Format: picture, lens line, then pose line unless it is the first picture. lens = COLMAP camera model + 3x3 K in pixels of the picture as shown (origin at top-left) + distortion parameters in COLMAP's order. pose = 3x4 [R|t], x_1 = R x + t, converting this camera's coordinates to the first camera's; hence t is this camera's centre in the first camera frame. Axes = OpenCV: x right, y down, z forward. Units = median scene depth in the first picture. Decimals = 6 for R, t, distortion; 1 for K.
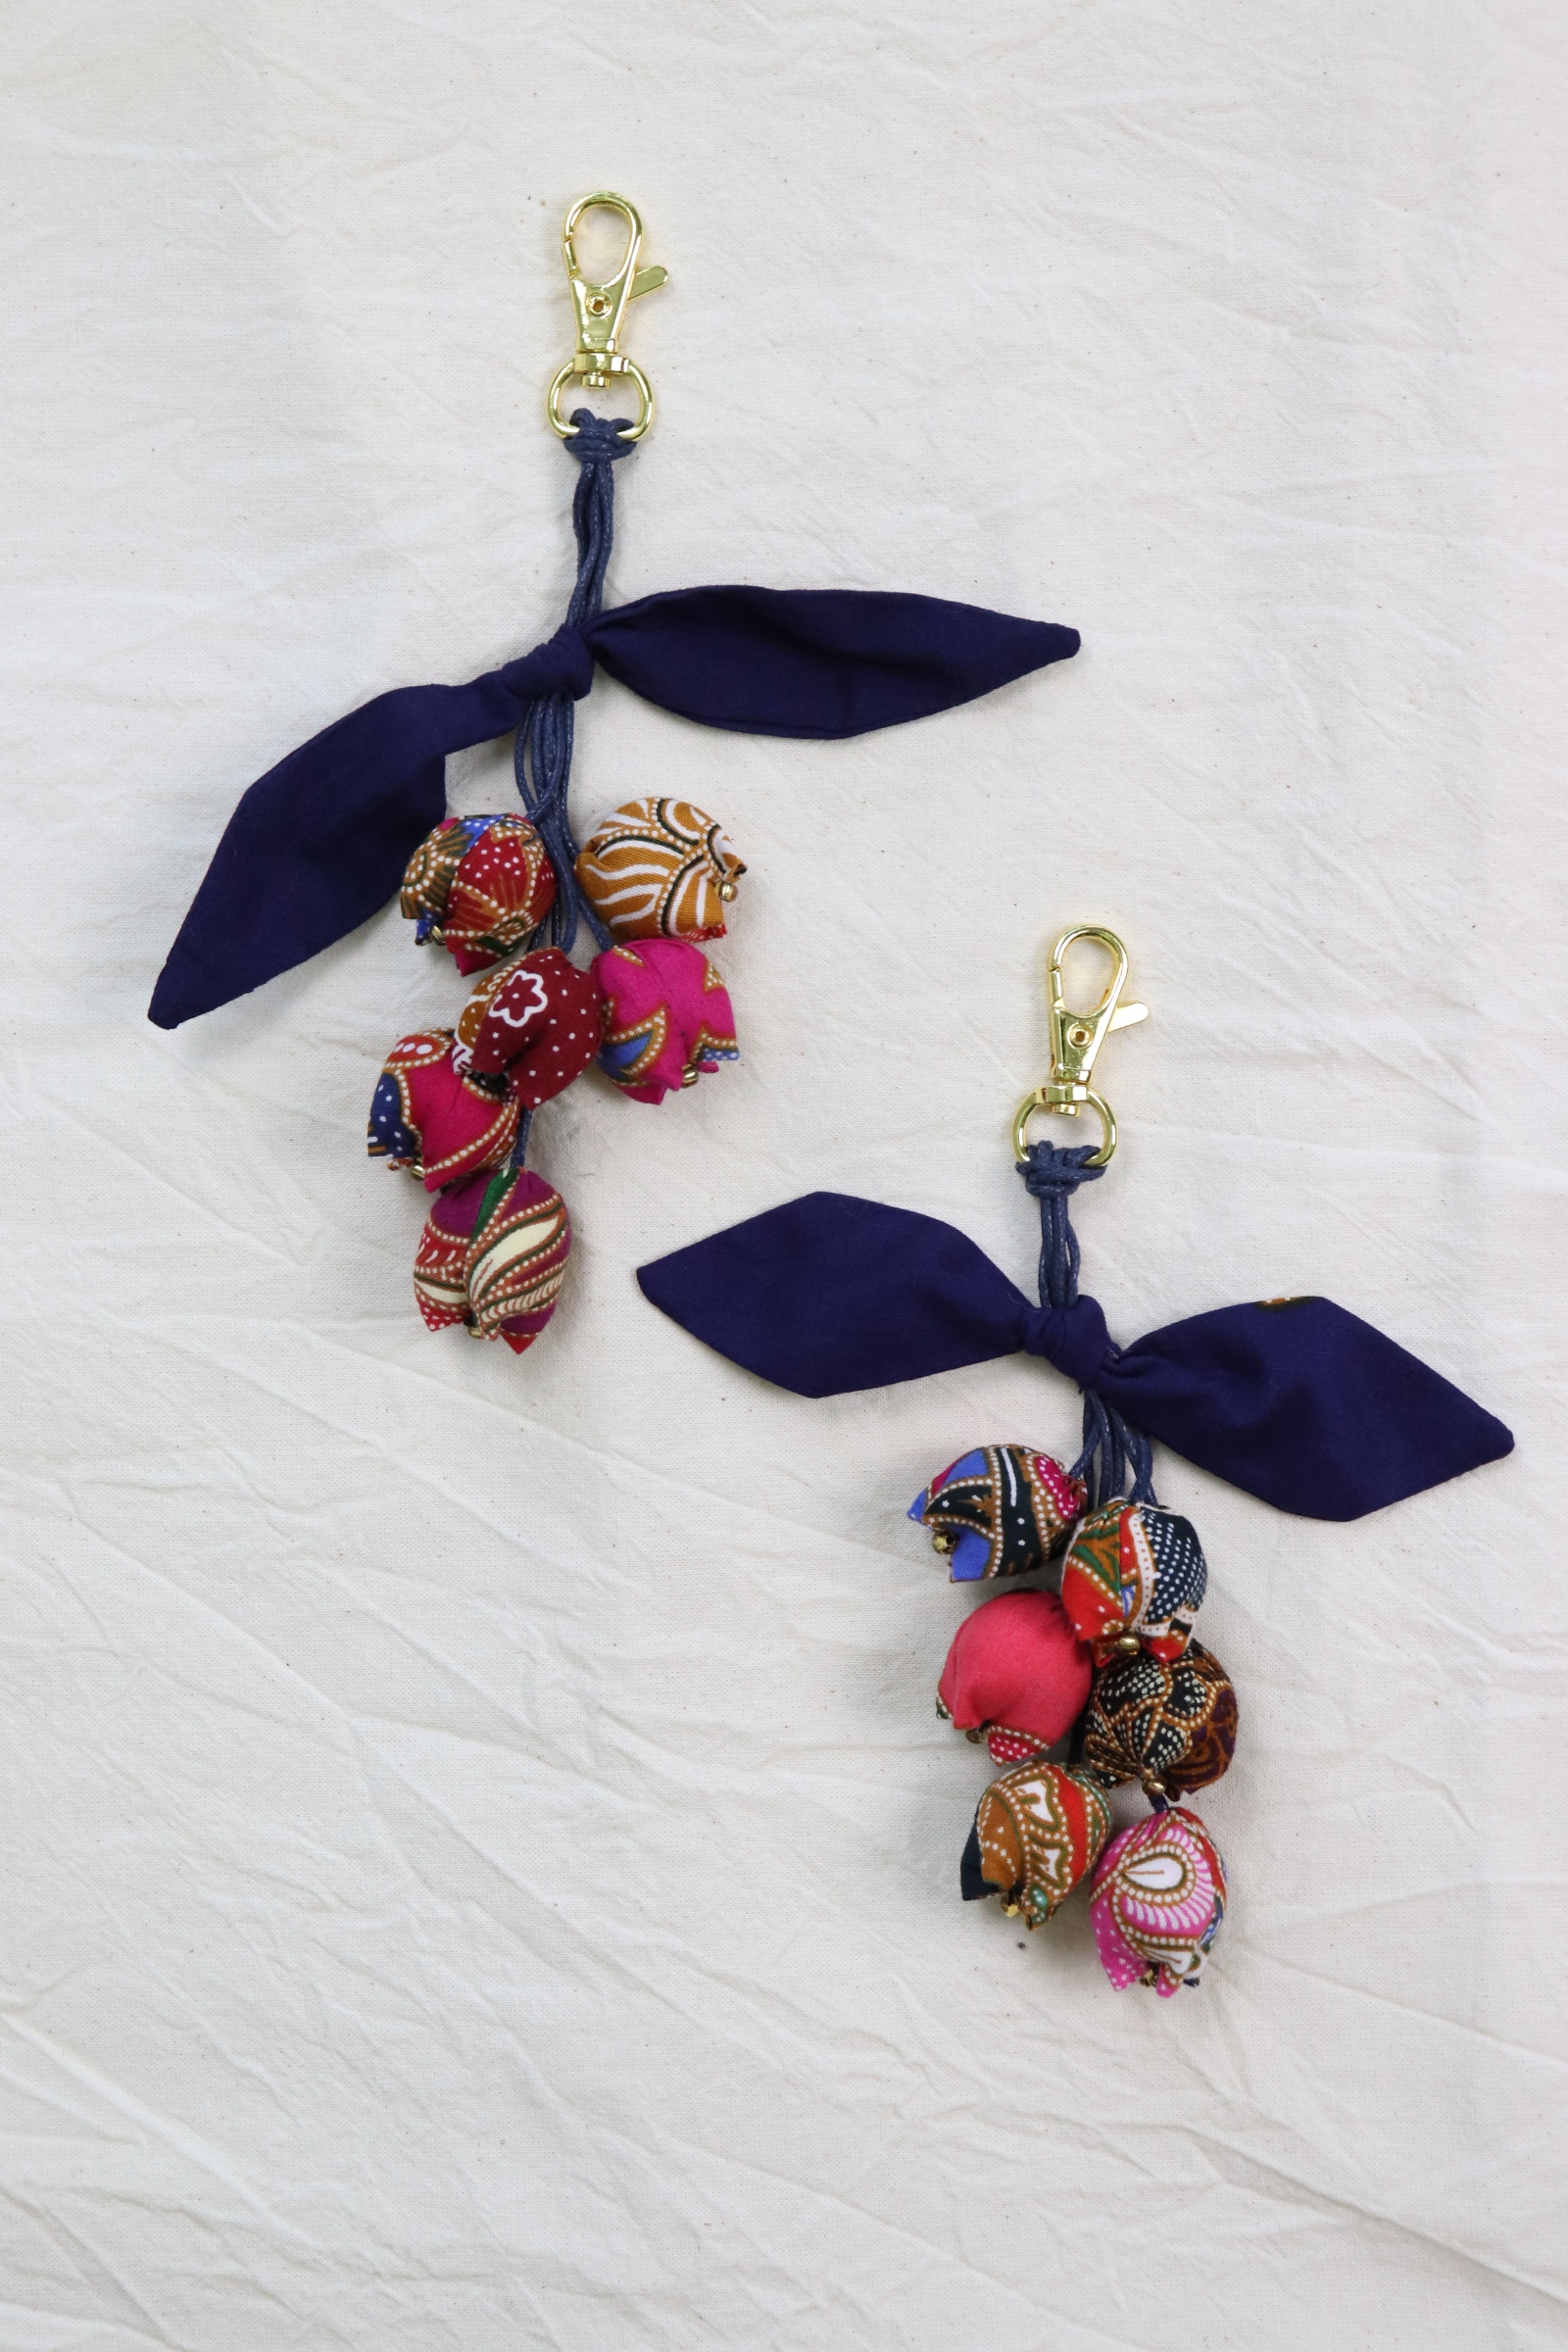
lens RADIAL K [[4784.6, 0, 800.8], [0, 4784.6, 1161.6], [0, 0, 1]] dist [0.164110, 0.000000]
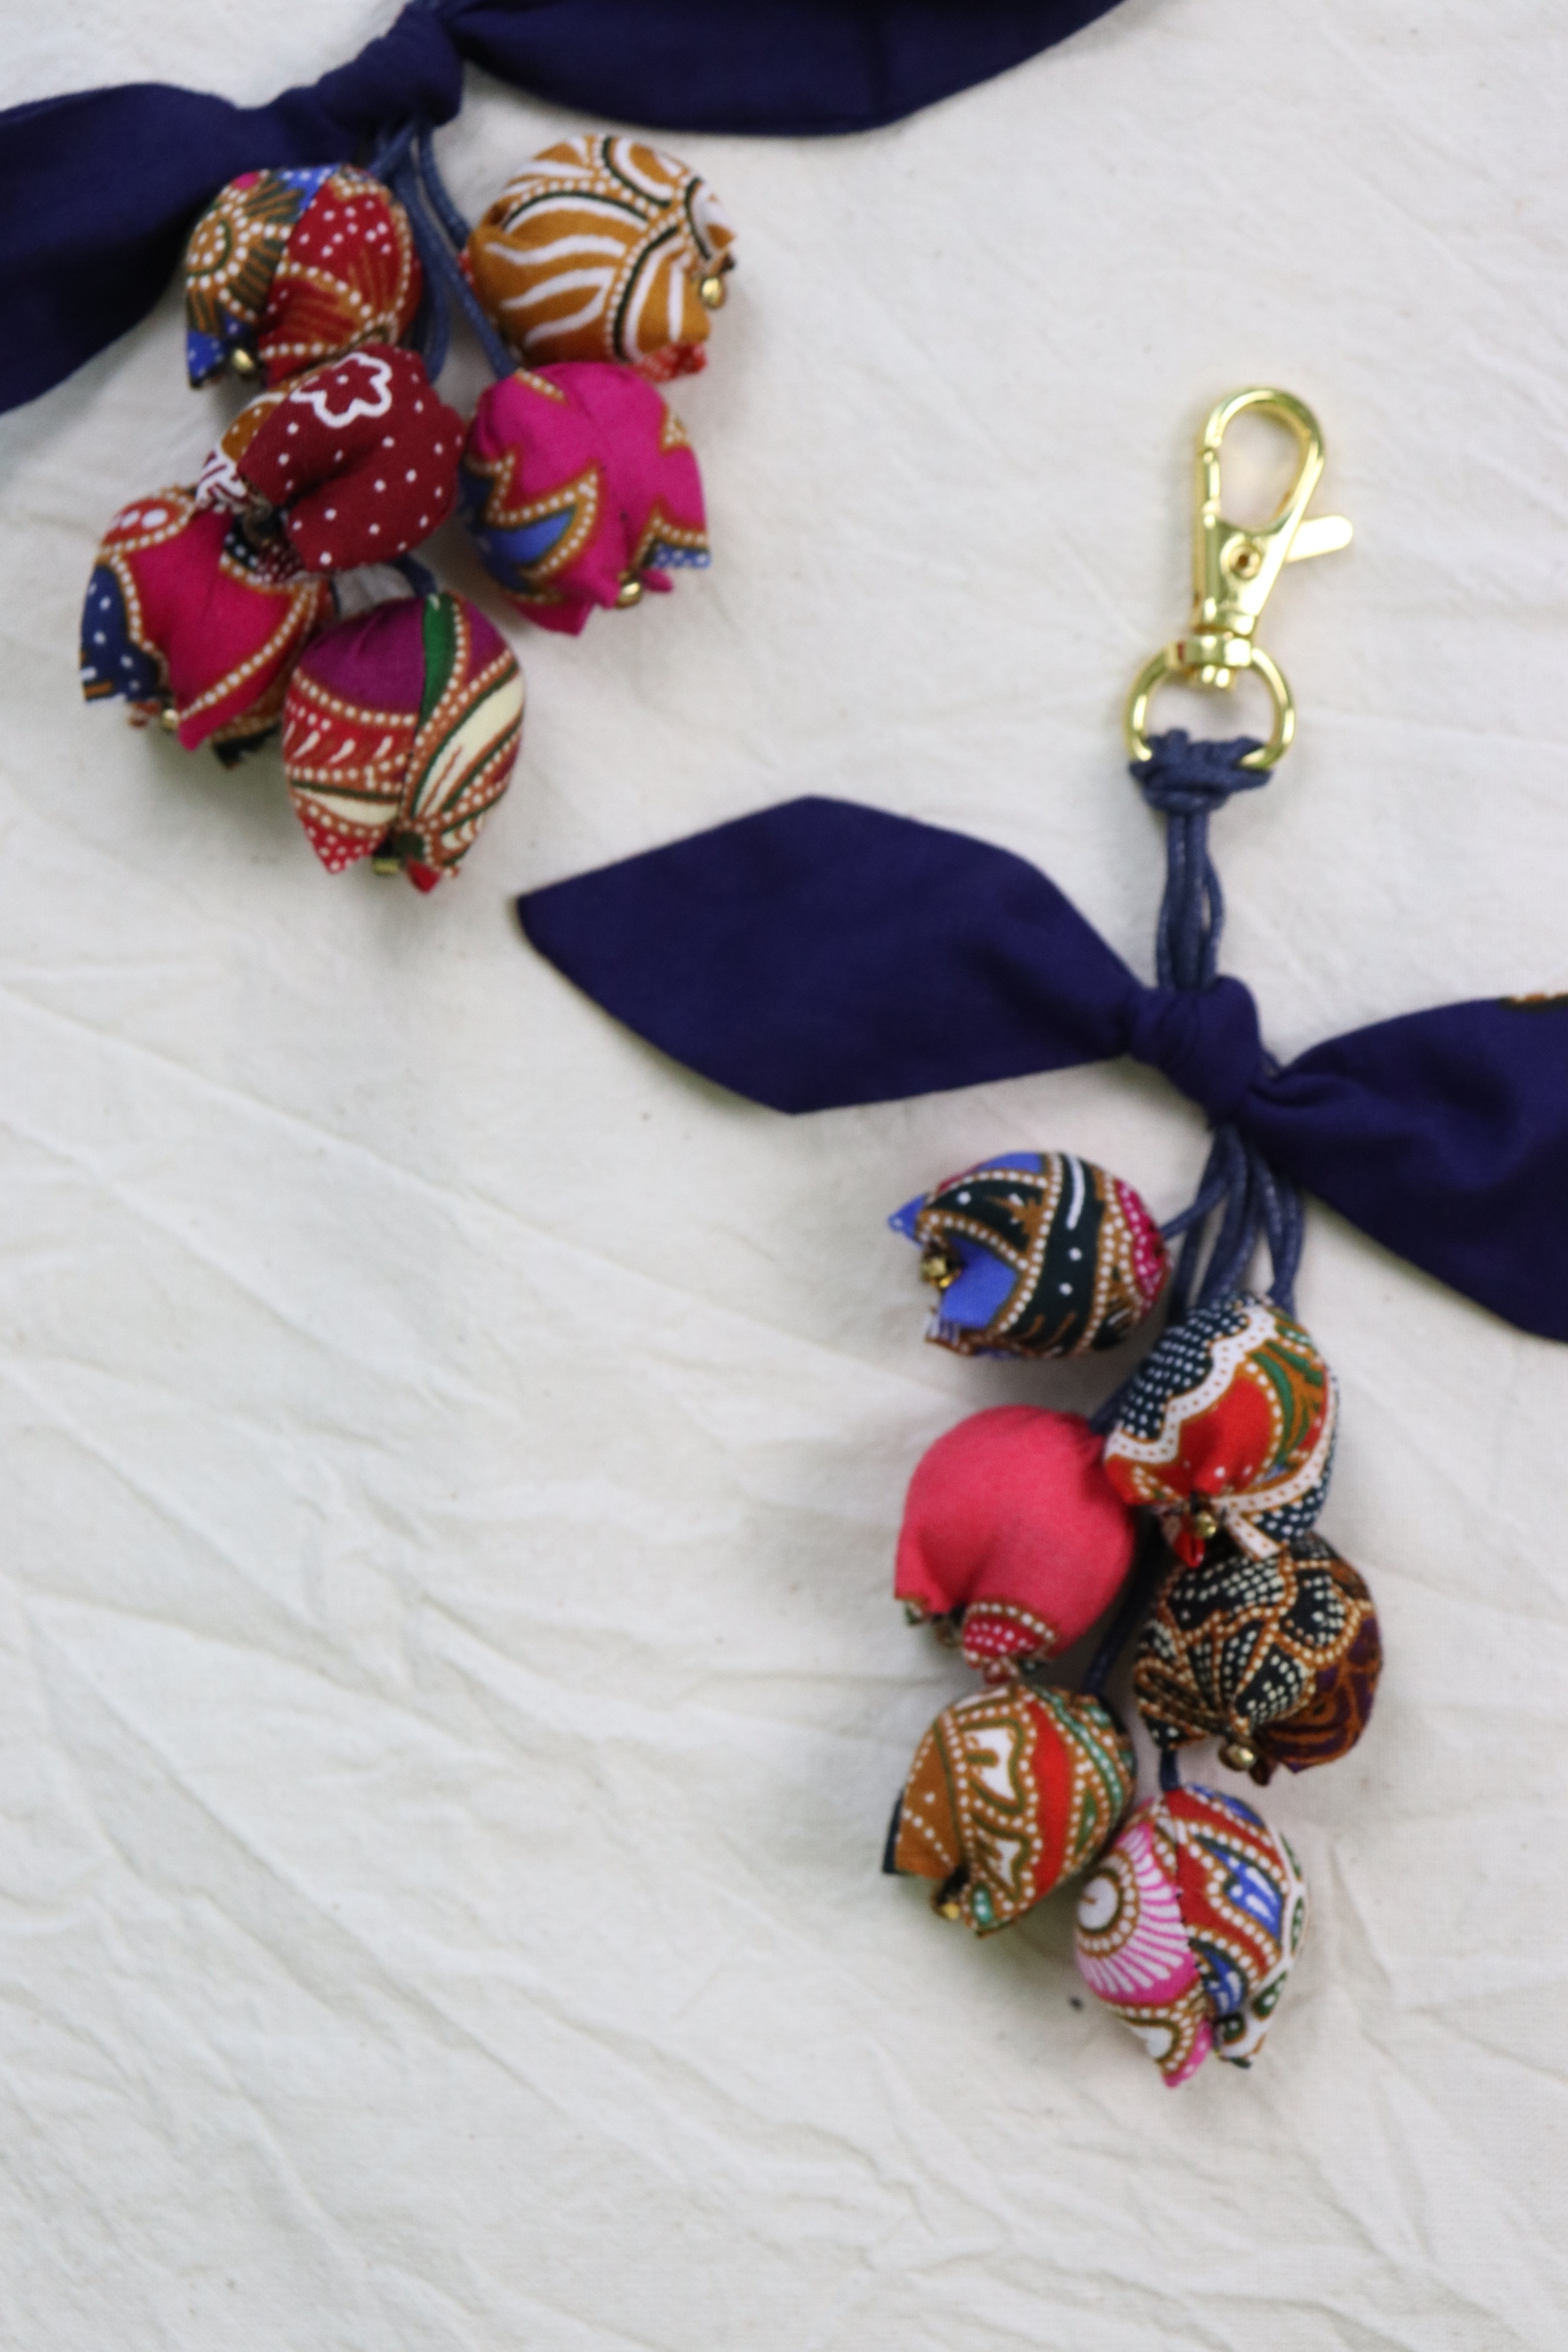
lens RADIAL K [[5266.0, 0, 884.6], [0, 5266.0, 1099.4], [0, 0, 1]] dist [0.195218, 0.000000]
pose [[0.998005, 0.048366, 0.040578, -0.012974], [-0.048670, 0.998793, 0.006560, 0.041735], [-0.040212, -0.008522, 0.999155, 0.309156]]
